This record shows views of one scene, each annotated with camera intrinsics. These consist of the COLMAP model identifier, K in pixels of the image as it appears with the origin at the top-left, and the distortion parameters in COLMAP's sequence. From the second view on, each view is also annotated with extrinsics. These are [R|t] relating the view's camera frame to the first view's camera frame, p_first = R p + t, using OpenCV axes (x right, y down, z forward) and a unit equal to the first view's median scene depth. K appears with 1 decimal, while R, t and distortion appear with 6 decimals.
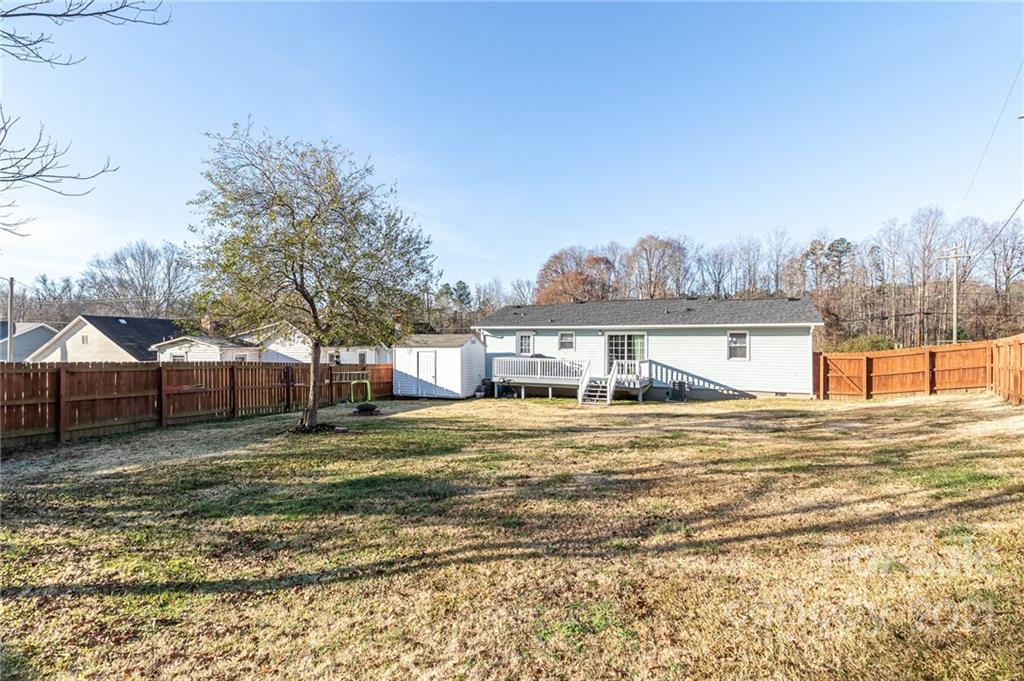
lens RADIAL K [[479.2, 0, 512.1], [0, 479.2, 356.3], [0, 0, 1]] dist [0.004051, 0.000215]
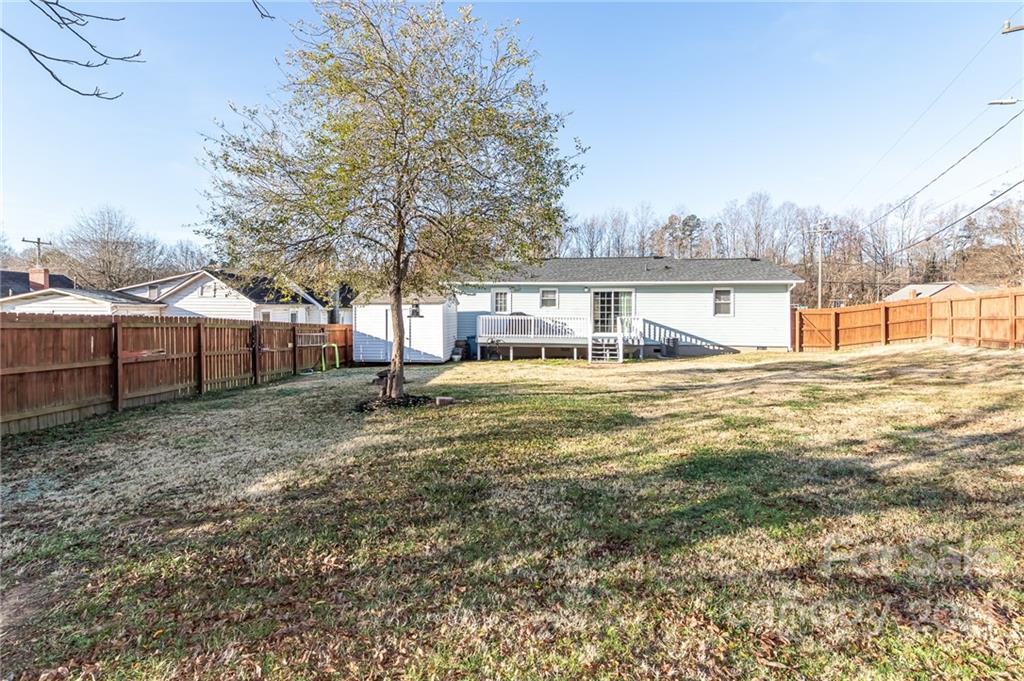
lens RADIAL K [[485.8, 0, 530.6], [0, 485.8, 331.6], [0, 0, 1]] dist [0.004431, -0.000102]
pose [[0.960902, -0.013891, 0.276540, -0.215421], [0.008033, 0.999719, 0.022305, 0.014066], [-0.276773, -0.019211, 0.960743, 0.111740]]
